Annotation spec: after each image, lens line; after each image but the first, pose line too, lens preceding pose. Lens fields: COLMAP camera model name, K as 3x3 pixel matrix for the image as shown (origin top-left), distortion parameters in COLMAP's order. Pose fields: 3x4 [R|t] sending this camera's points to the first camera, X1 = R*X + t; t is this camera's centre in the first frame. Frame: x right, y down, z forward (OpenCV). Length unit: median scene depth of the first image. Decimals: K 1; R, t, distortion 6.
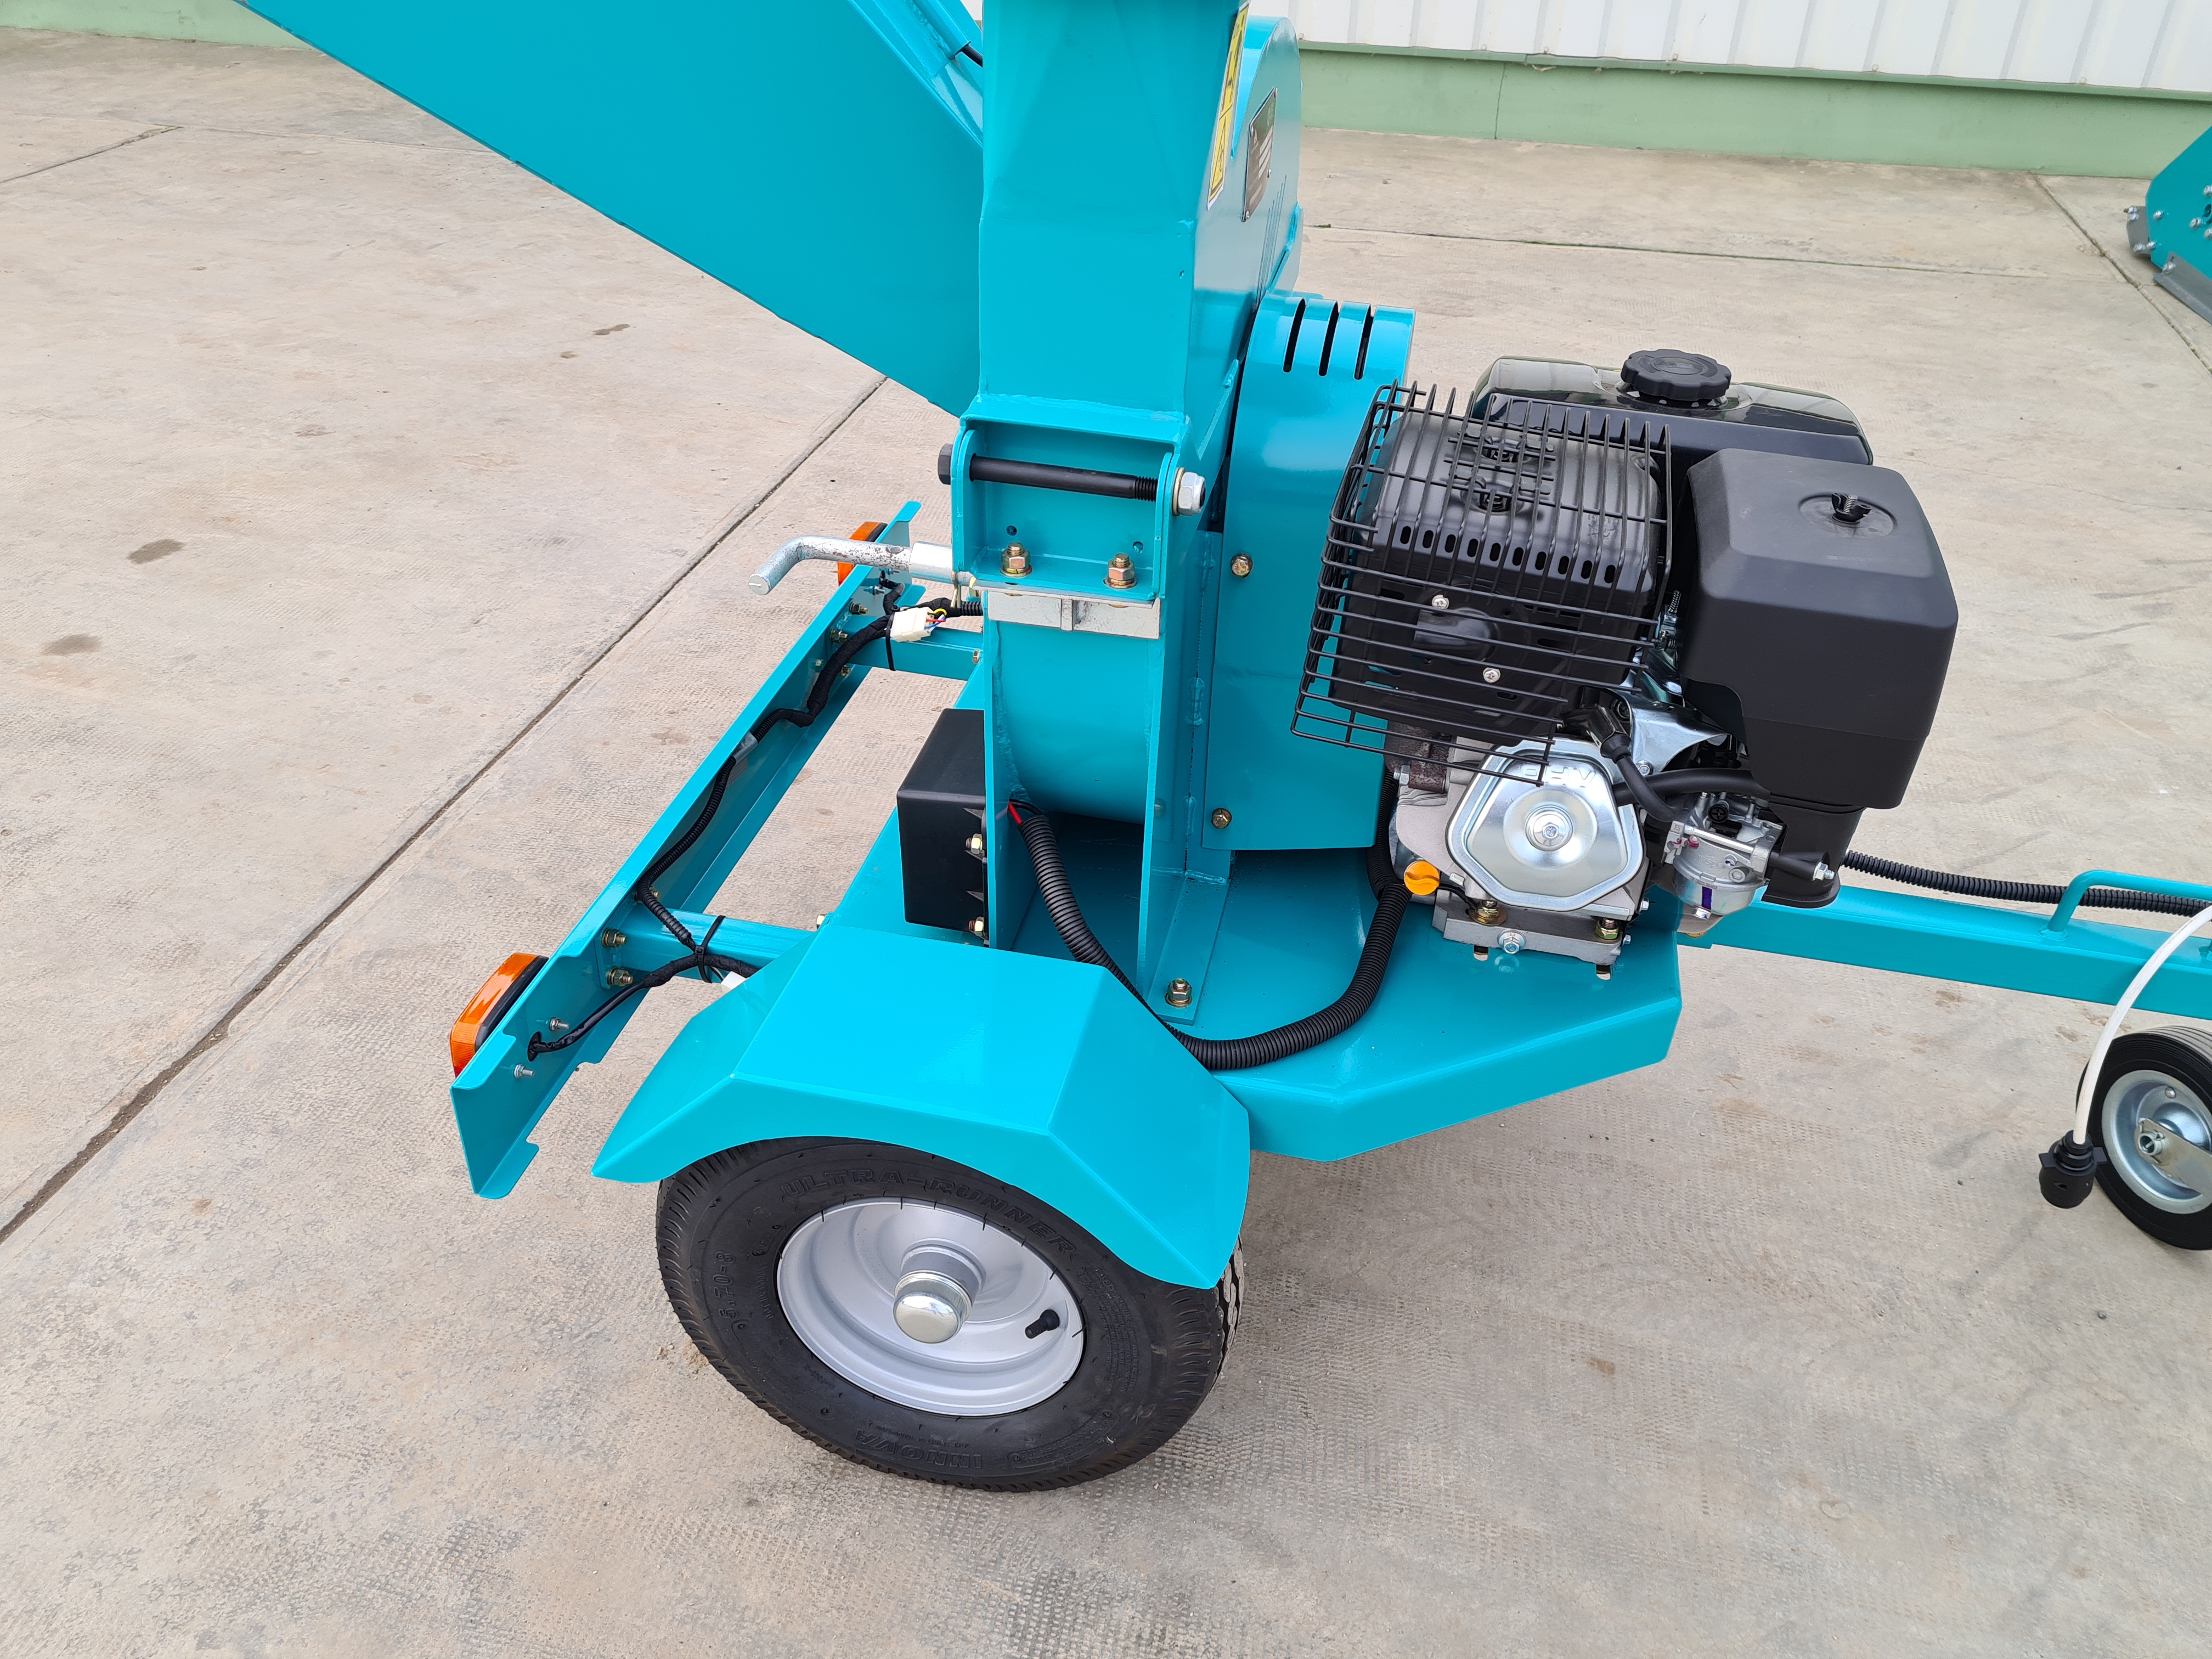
lens RADIAL K [[1684.3, 0, 1144.0], [0, 1684.3, 831.0], [0, 0, 1]] dist [0.070428, -0.069582]
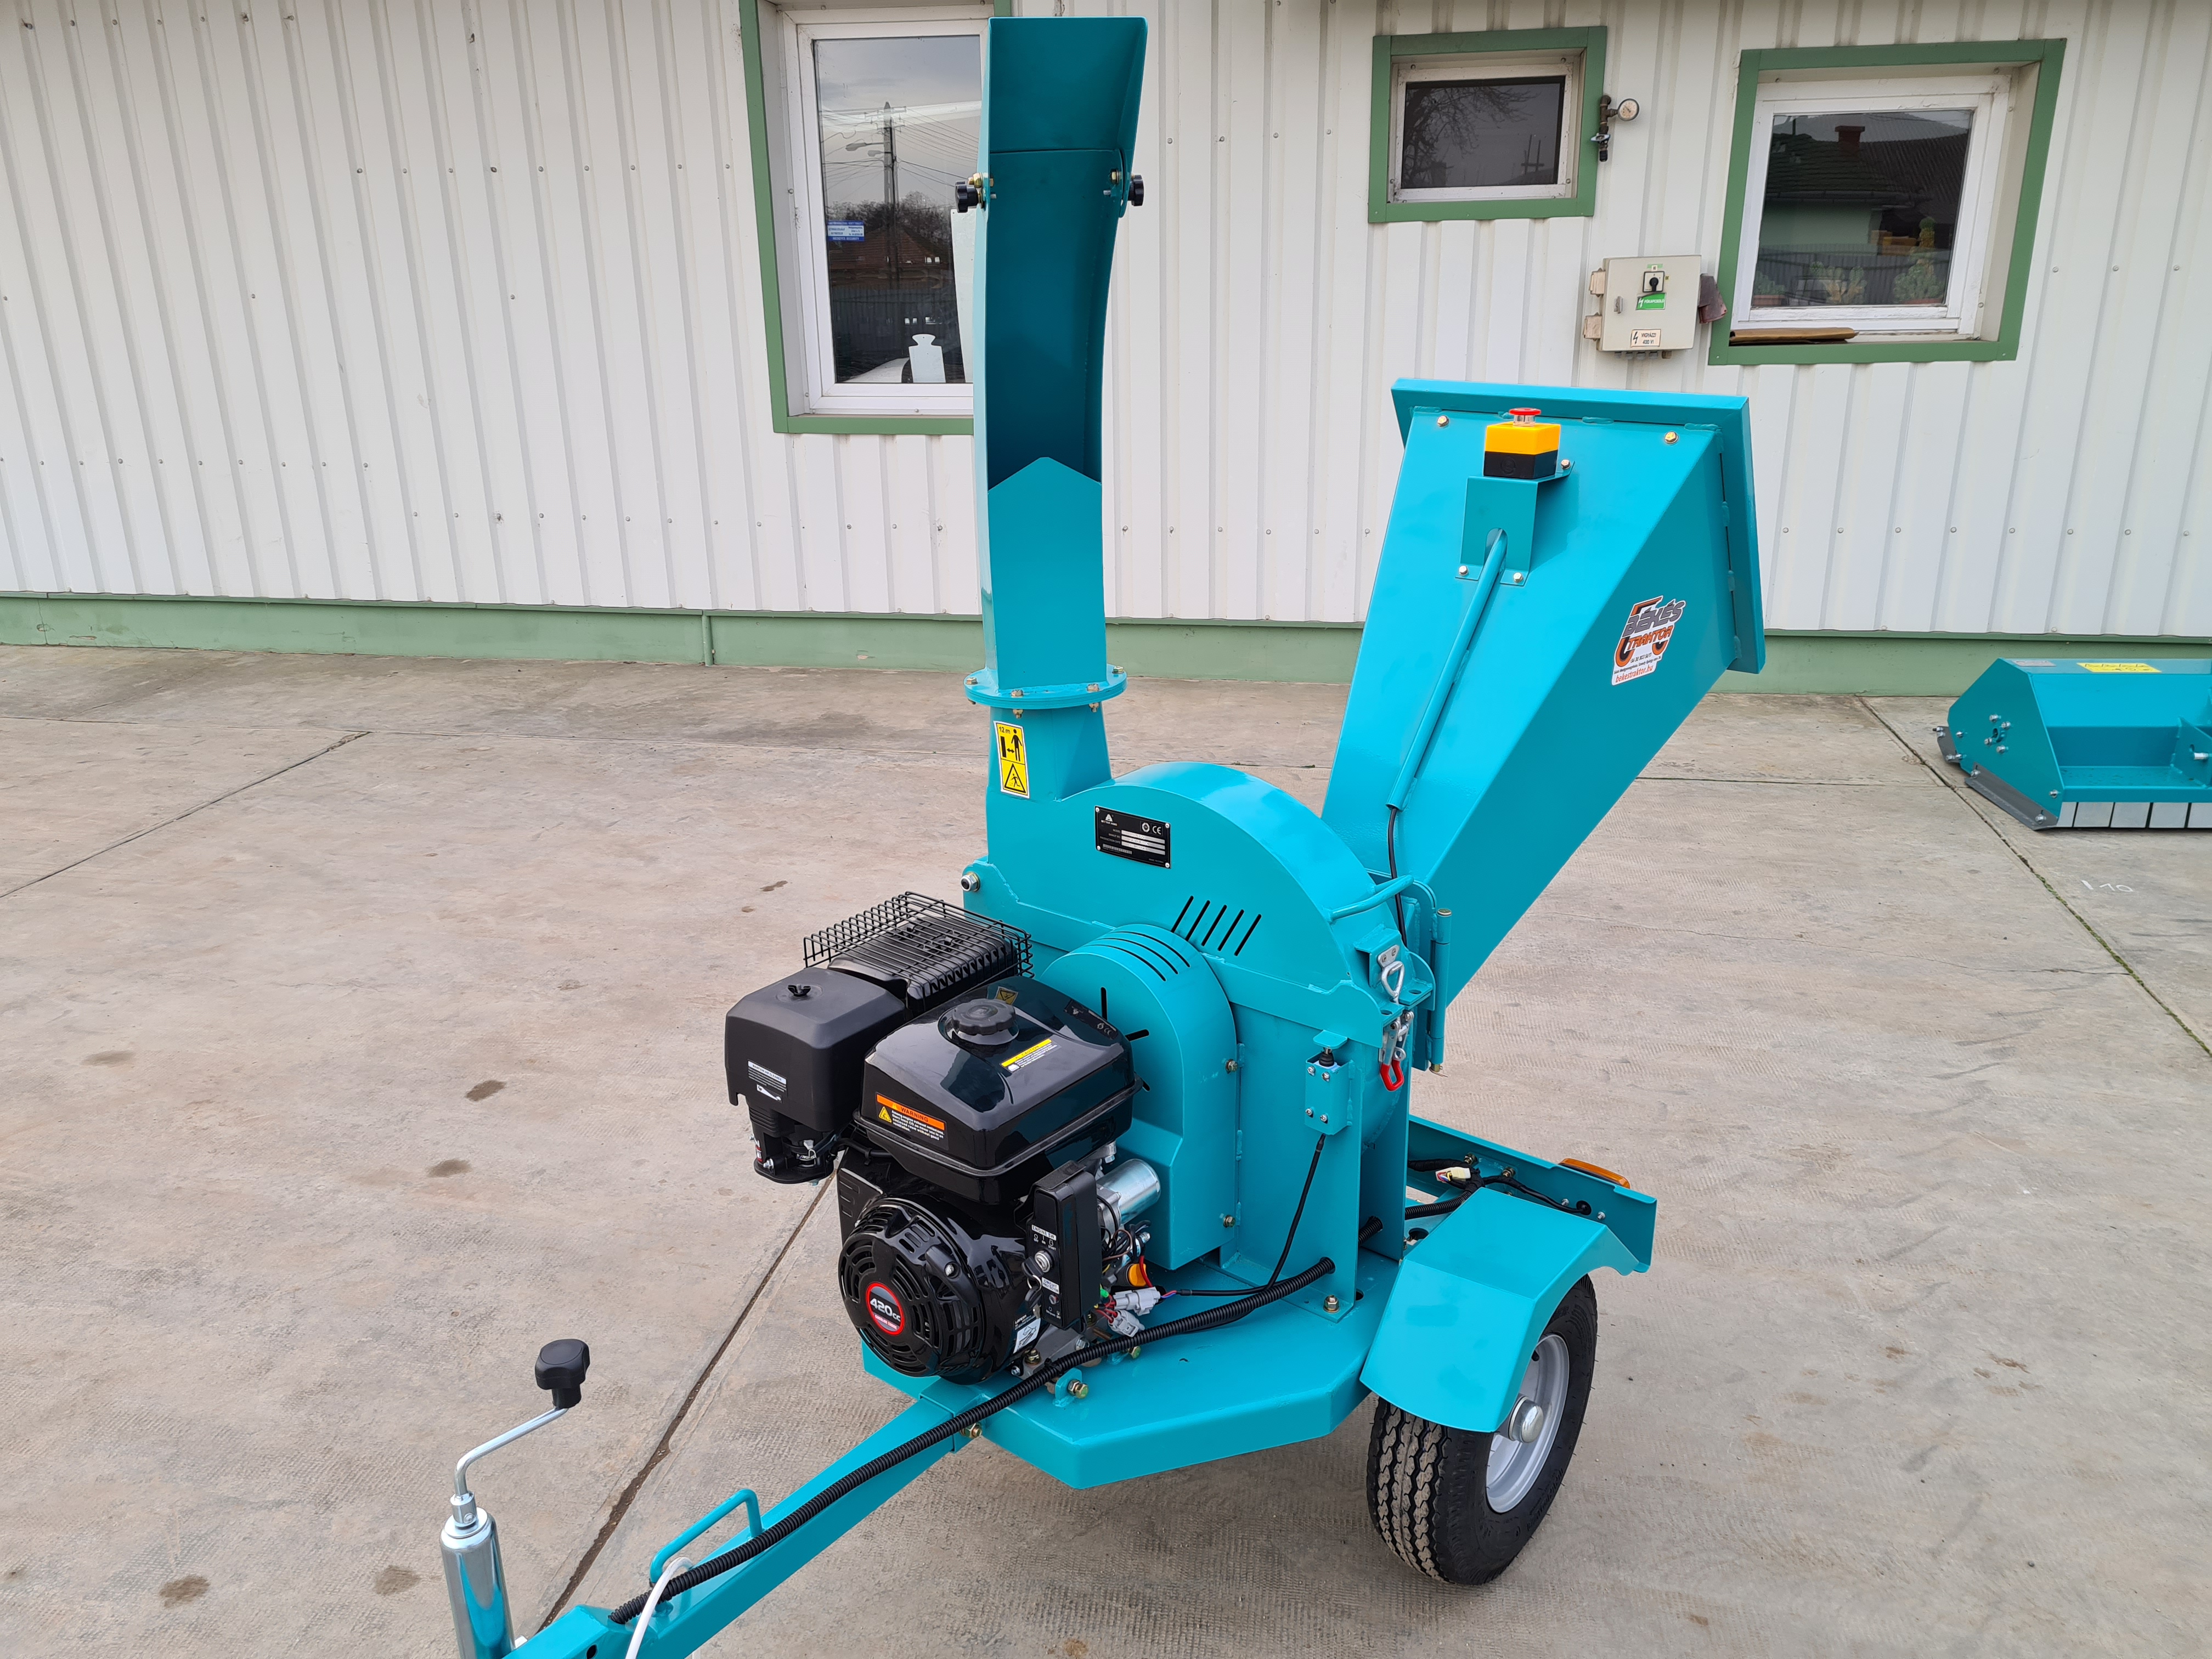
lens RADIAL K [[1684.3, 0, 1118.2], [0, 1684.3, 818.2], [0, 0, 1]] dist [0.070428, -0.069582]
pose [[0.998160, -0.050066, 0.034197, -0.185672], [0.057396, 0.962033, -0.266830, 0.014963], [-0.019540, 0.268302, 0.963137, -0.445072]]
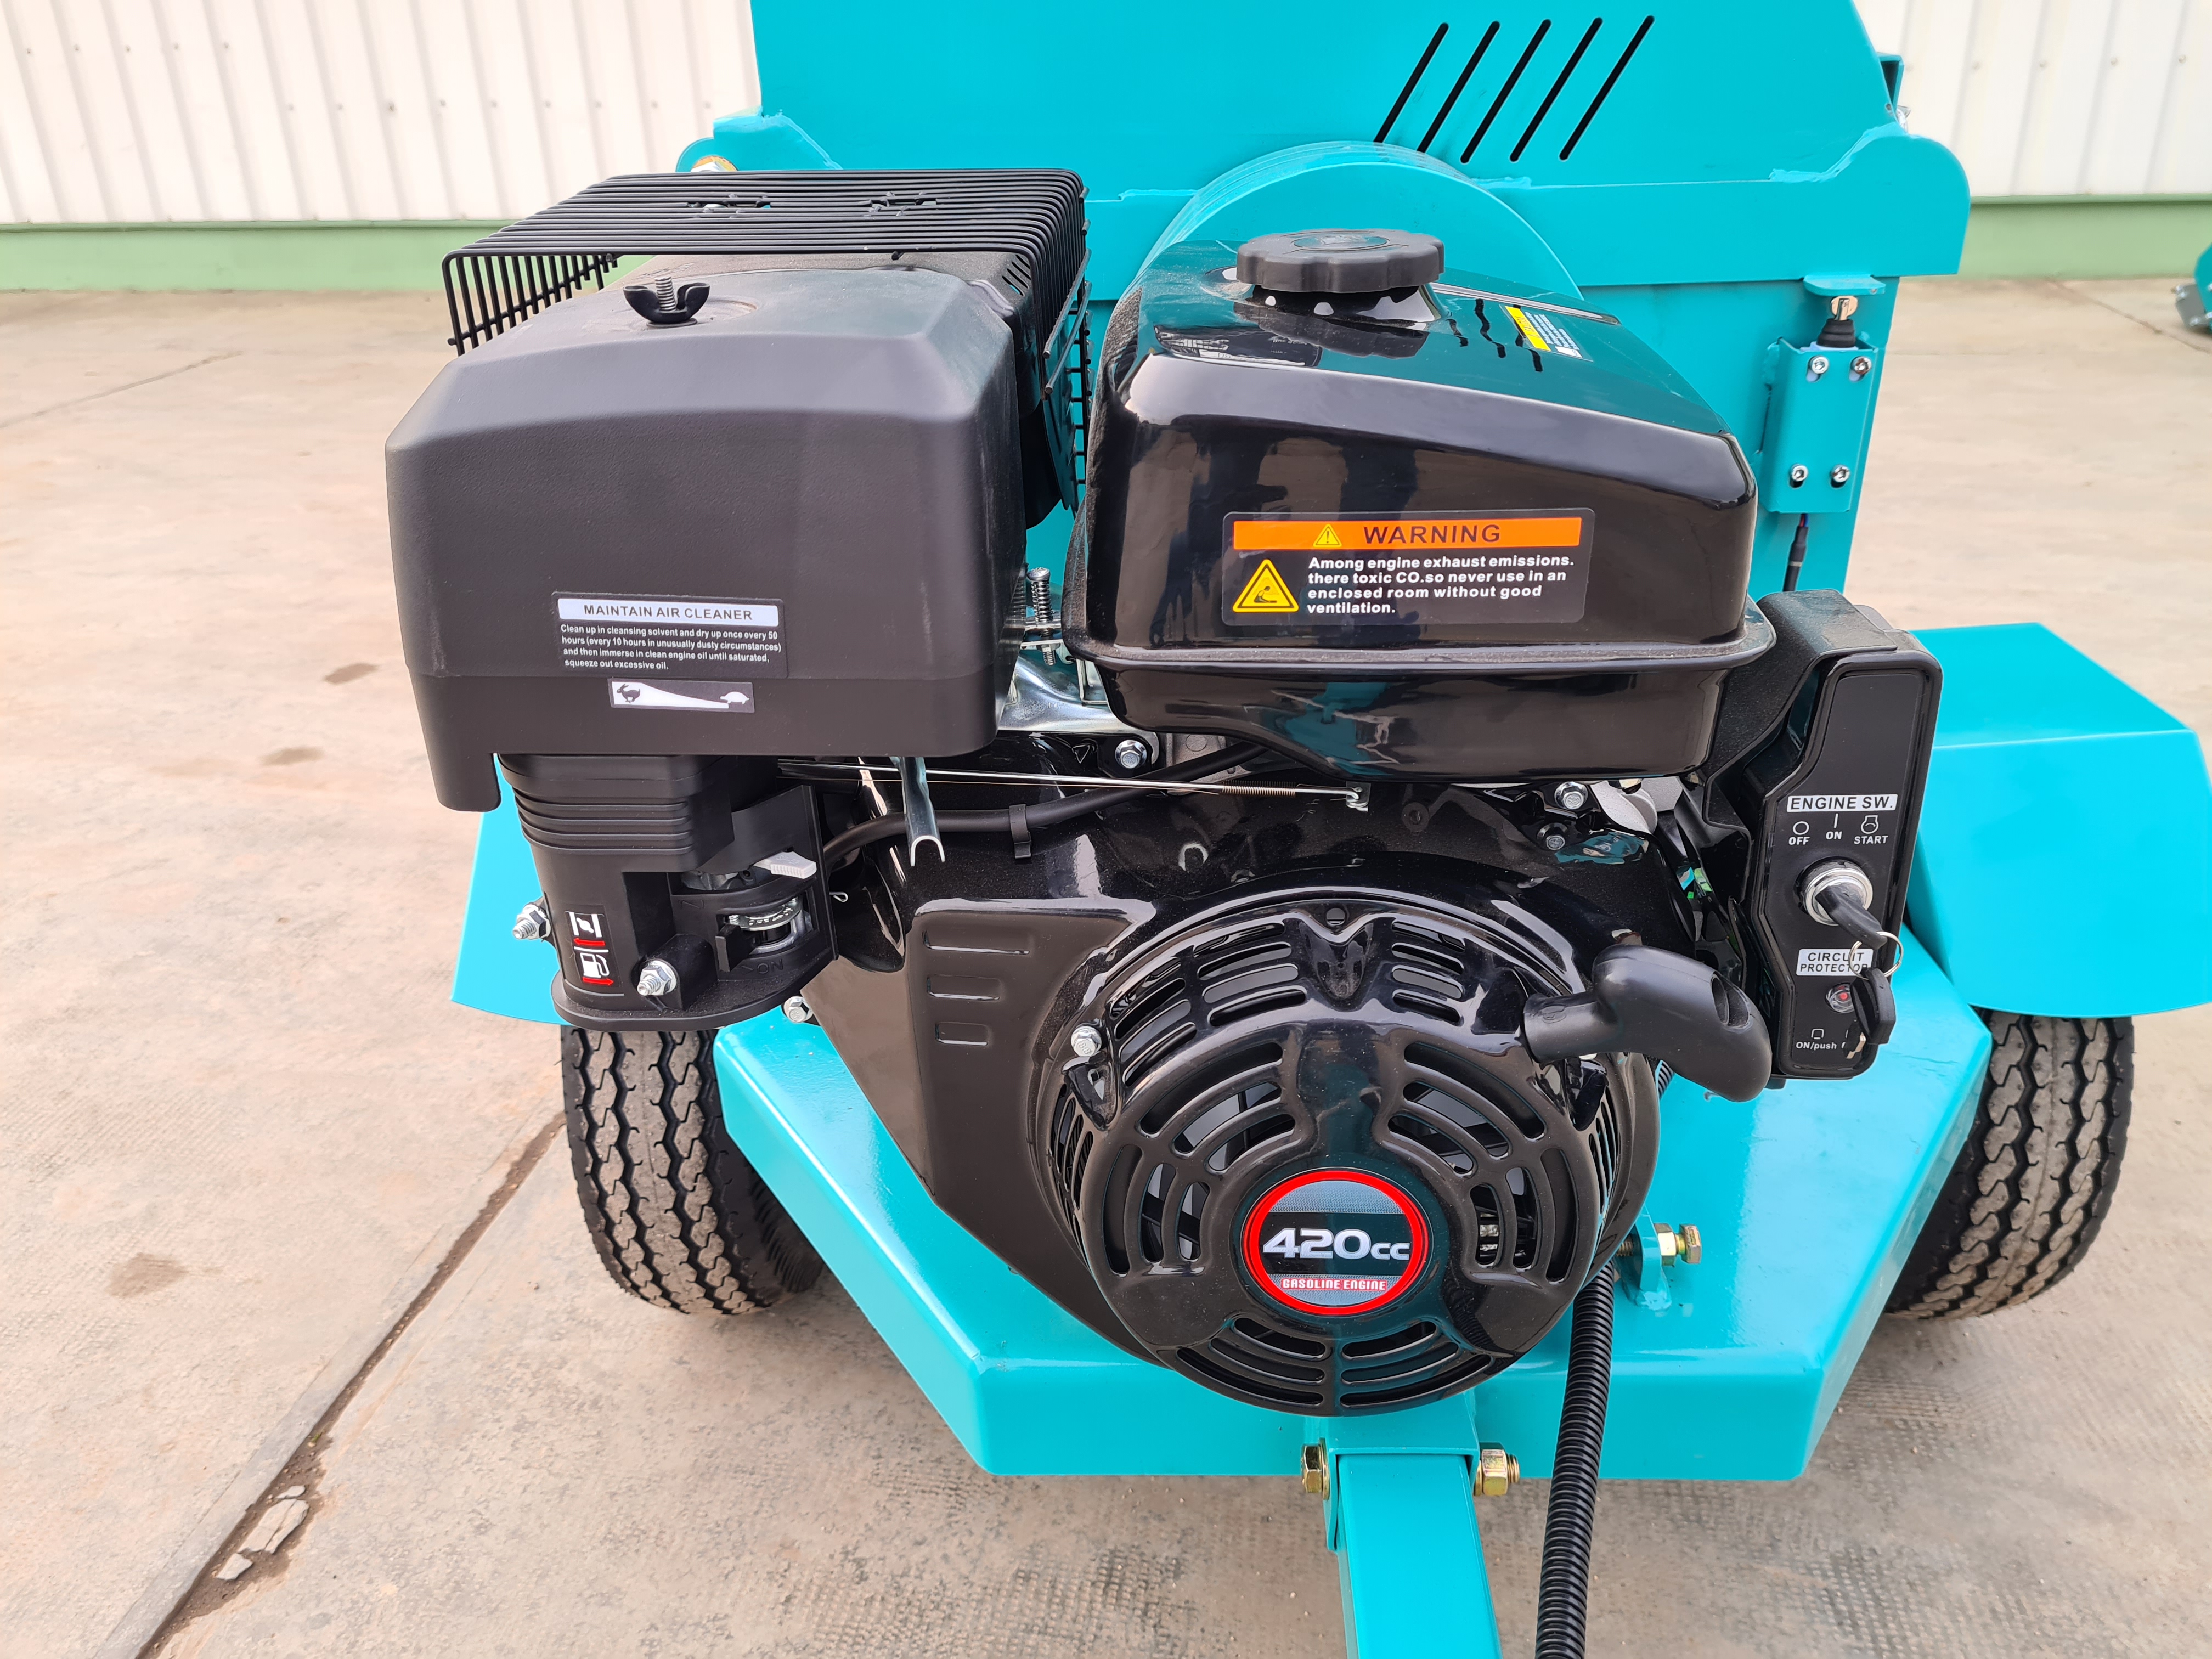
lens RADIAL K [[1684.3, 0, 1114.9], [0, 1684.3, 806.4], [0, 0, 1]] dist [0.070428, -0.069582]
pose [[0.996679, -0.072805, 0.036482, -0.279374], [0.077655, 0.984605, -0.156596, 0.127803], [-0.024519, 0.158909, 0.986989, 0.100370]]
